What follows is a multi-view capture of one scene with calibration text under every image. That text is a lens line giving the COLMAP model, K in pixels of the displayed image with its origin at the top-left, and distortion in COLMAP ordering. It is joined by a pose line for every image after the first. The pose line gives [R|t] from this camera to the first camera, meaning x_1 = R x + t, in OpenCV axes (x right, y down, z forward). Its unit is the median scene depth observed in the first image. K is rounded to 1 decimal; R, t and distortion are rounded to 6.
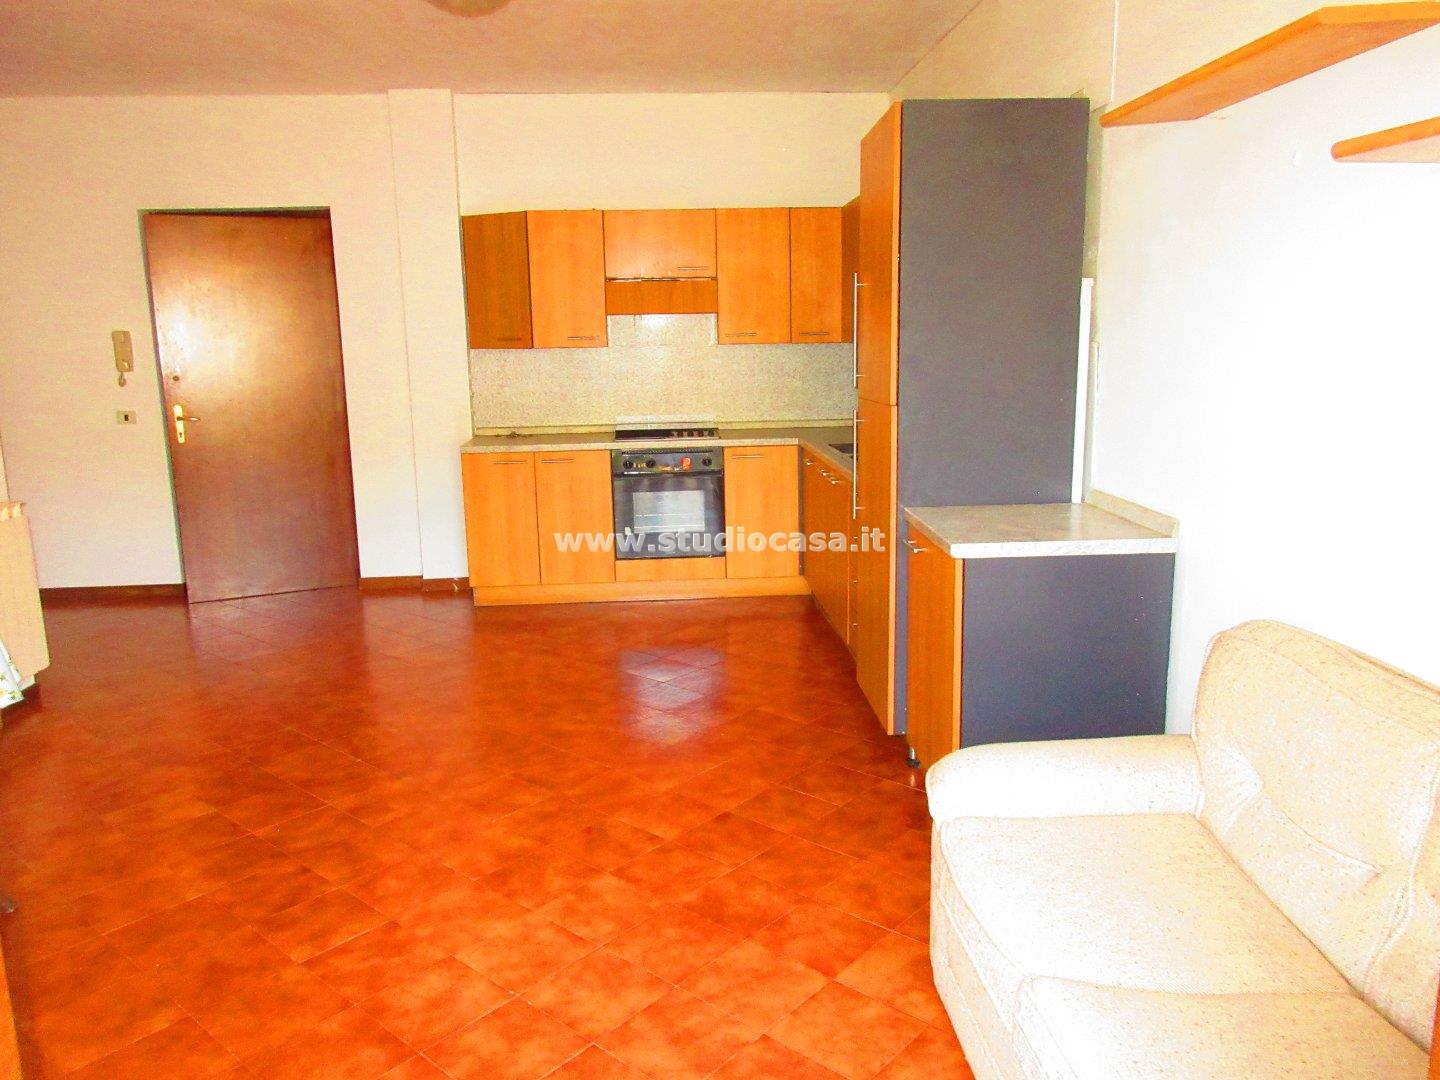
lens RADIAL K [[1078.3, 0, 717.3], [0, 1078.3, 543.6], [0, 0, 1]] dist [-0.000294, 0.005468]
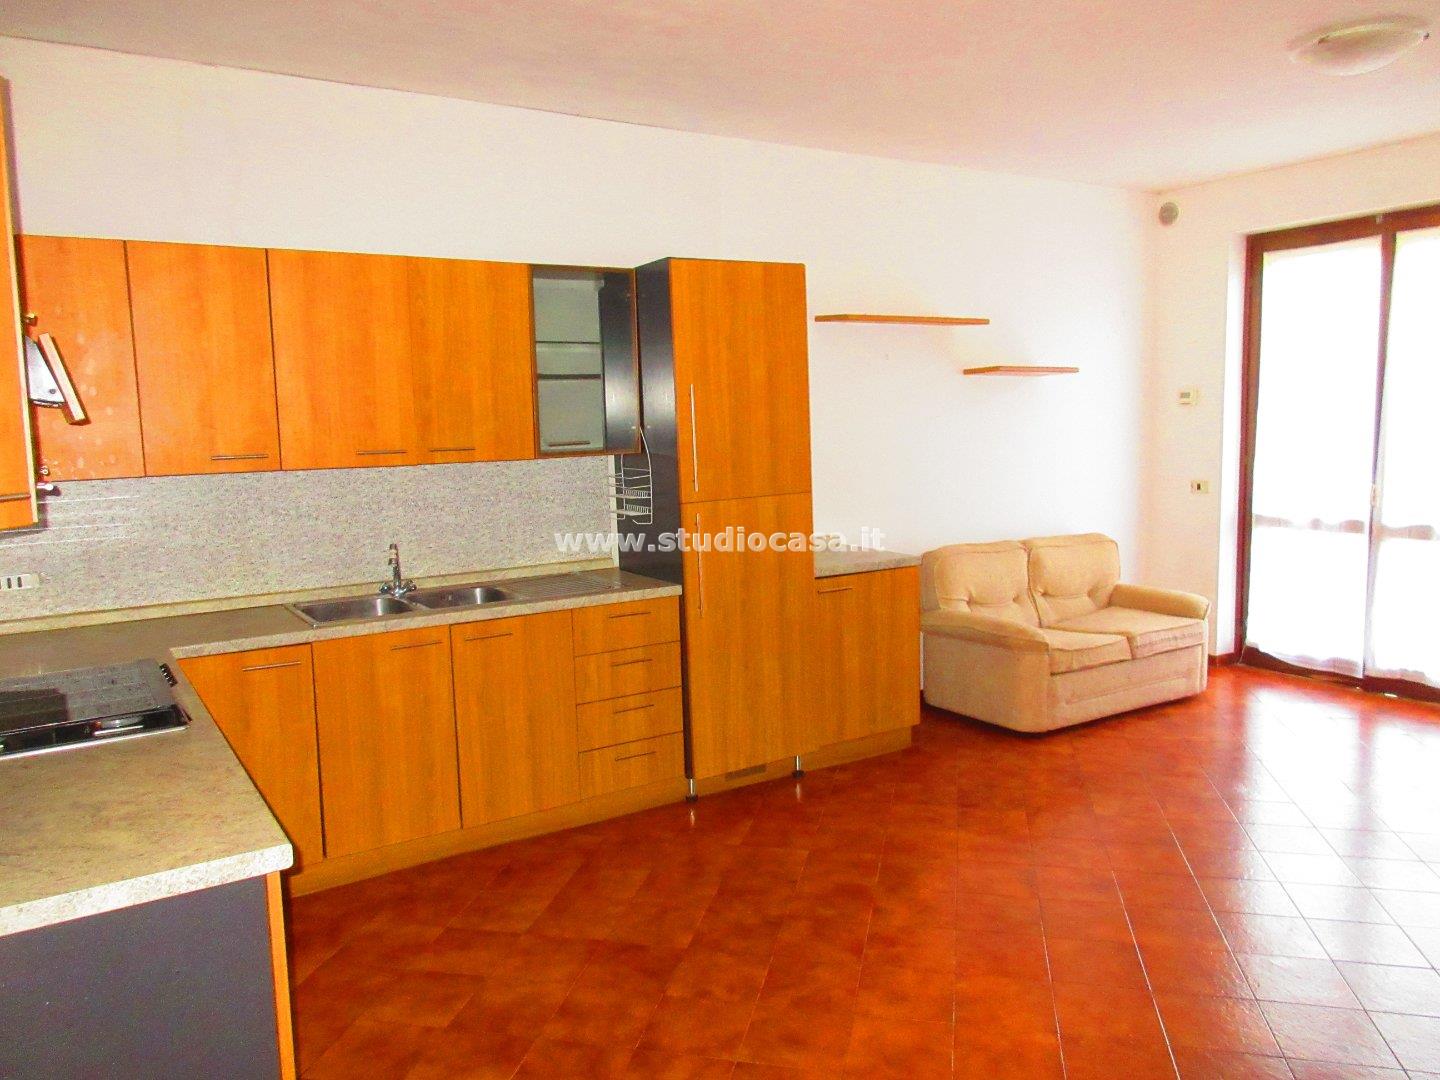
lens RADIAL K [[1078.3, 0, 718.3], [0, 1078.3, 534.2], [0, 0, 1]] dist [-0.000294, 0.005468]
pose [[-0.485598, -0.073673, 0.871072, -0.814505], [0.189512, 0.963874, 0.187169, -0.306595], [-0.853393, 0.255967, -0.454093, 1.509456]]
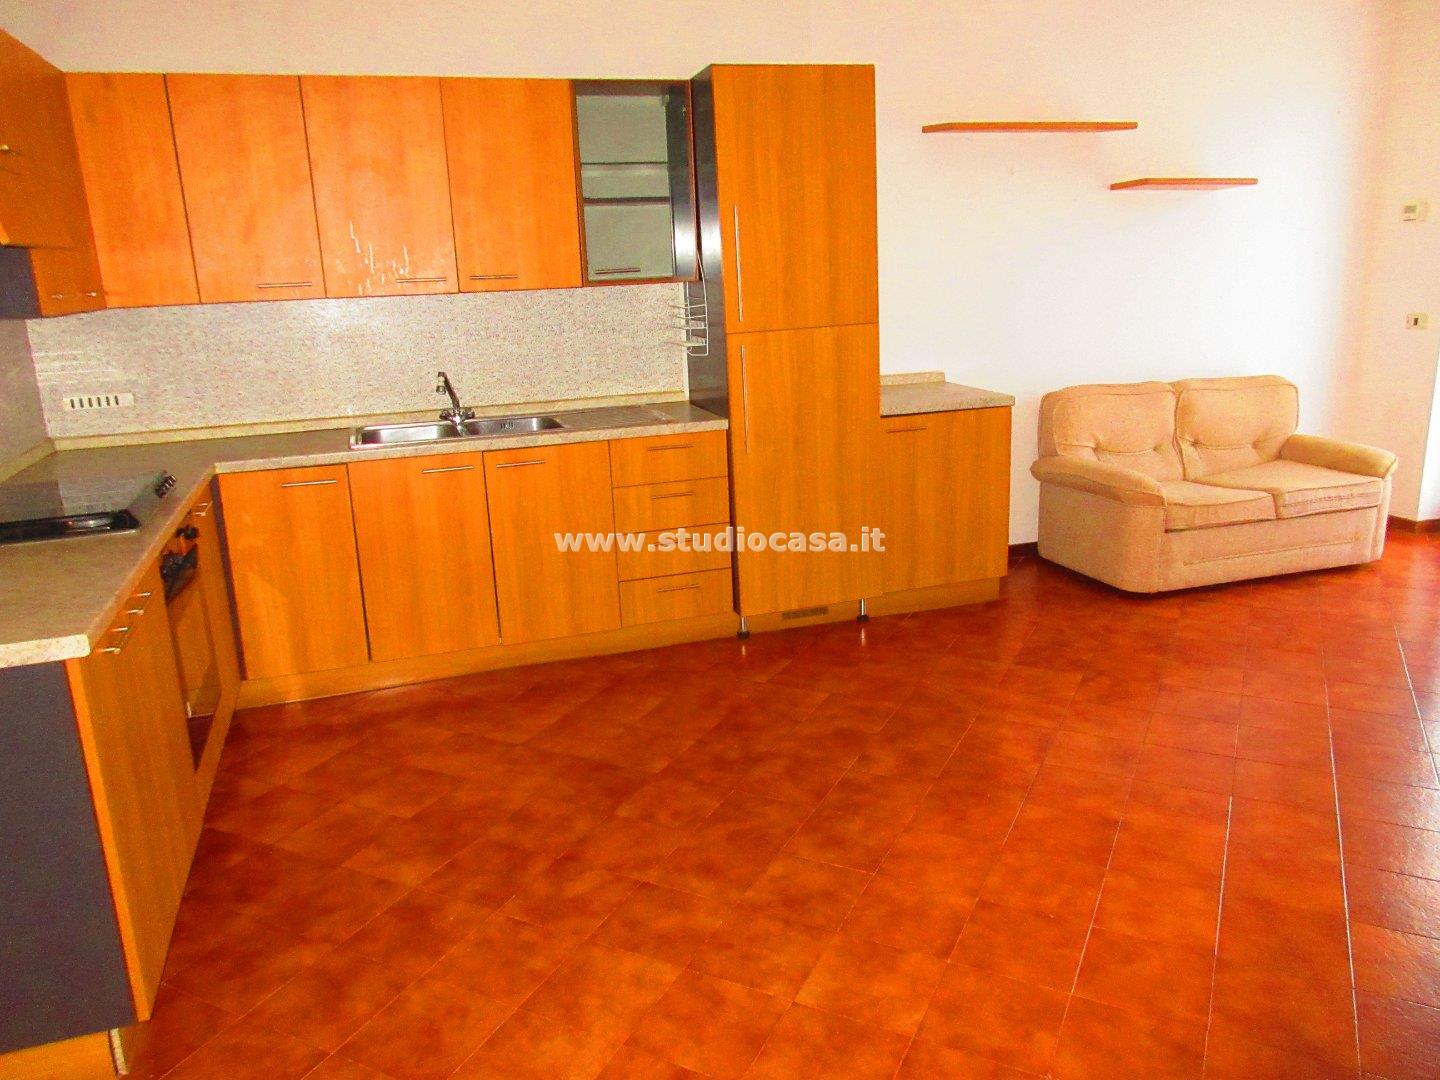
lens RADIAL K [[1078.3, 0, 717.7], [0, 1078.3, 537.5], [0, 0, 1]] dist [-0.000294, 0.005468]
pose [[-0.254482, -0.221182, 0.941444, -0.871997], [0.215555, 0.936031, 0.278177, -0.248496], [-0.942749, 0.273724, -0.190526, 1.302285]]
